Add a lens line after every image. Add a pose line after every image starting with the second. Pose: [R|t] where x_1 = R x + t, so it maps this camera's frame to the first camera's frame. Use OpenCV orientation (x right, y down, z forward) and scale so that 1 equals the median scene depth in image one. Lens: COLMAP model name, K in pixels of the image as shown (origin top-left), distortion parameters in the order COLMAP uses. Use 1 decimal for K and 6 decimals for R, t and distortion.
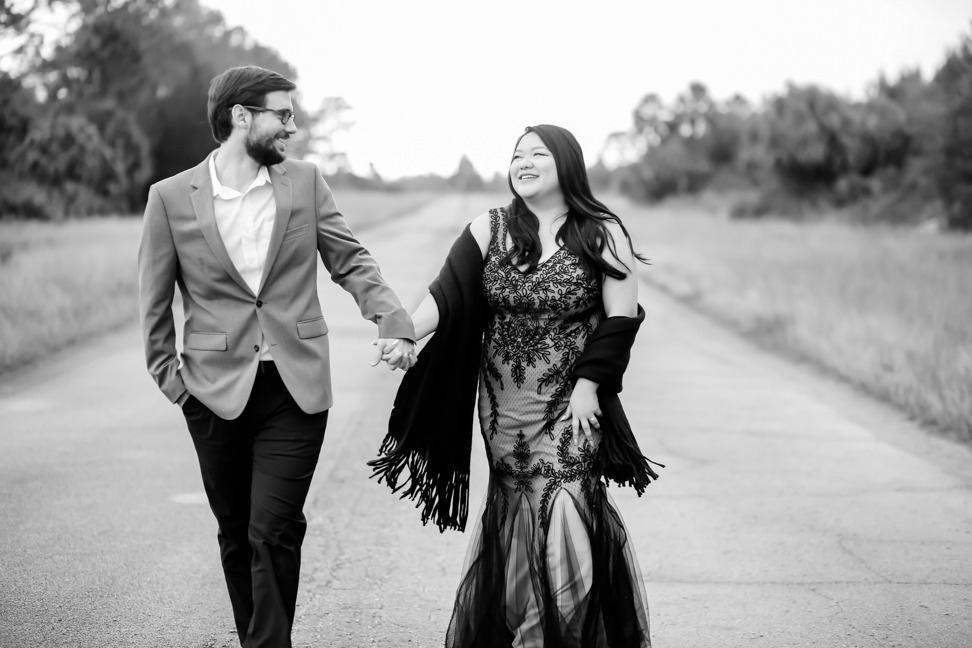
lens RADIAL K [[2332.5, 0, 486.0], [0, 2332.5, 324.0], [0, 0, 1]] dist [-0.057228, -0.649481]
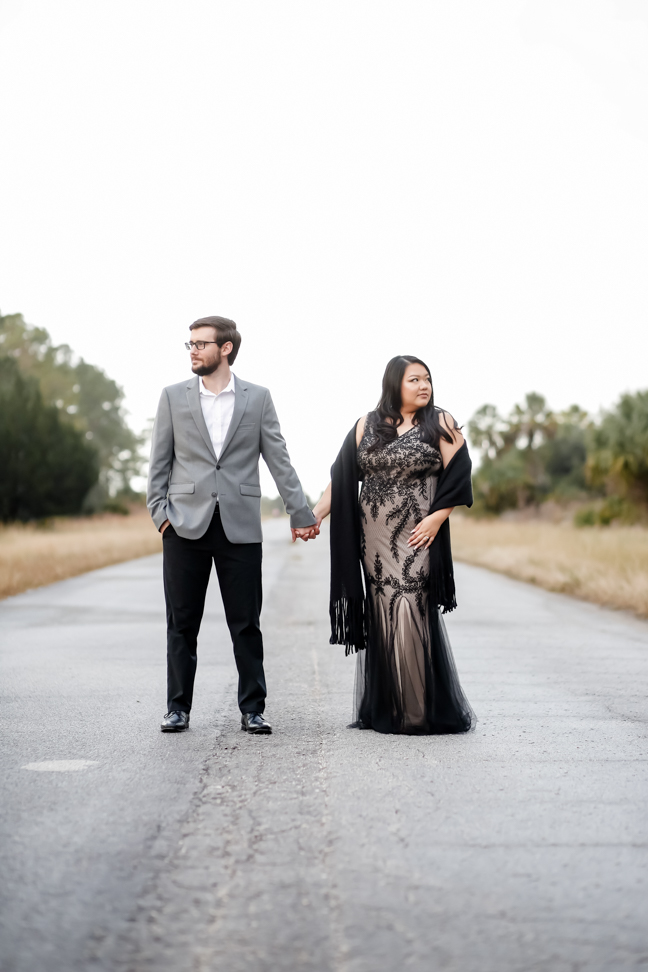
lens RADIAL K [[2357.3, 0, 324.0], [0, 2357.3, 486.0], [0, 0, 1]] dist [-0.044676, -1.167247]
pose [[0.999946, -0.008826, 0.005490, -0.005161], [0.009187, 0.997527, -0.069679, 0.005109], [-0.004862, 0.069725, 0.997554, 0.028474]]
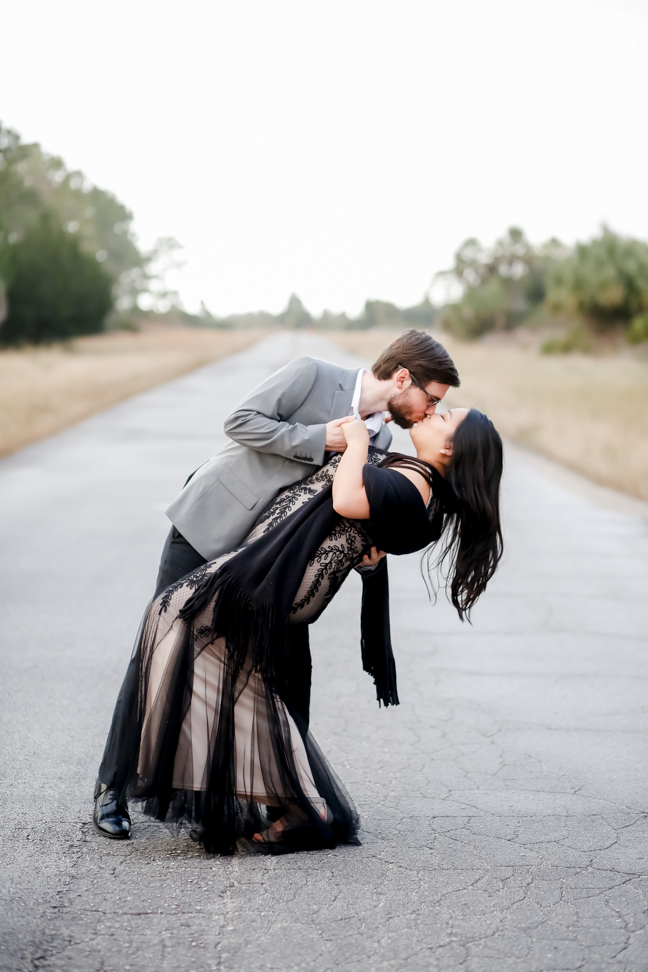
lens RADIAL K [[2357.3, 0, 324.0], [0, 2357.3, 486.0], [0, 0, 1]] dist [-0.044676, -1.167247]
pose [[0.999990, -0.001707, 0.004124, -0.001788], [0.001665, 0.999946, 0.010212, 0.005760], [-0.004141, -0.010205, 0.999939, -0.122240]]
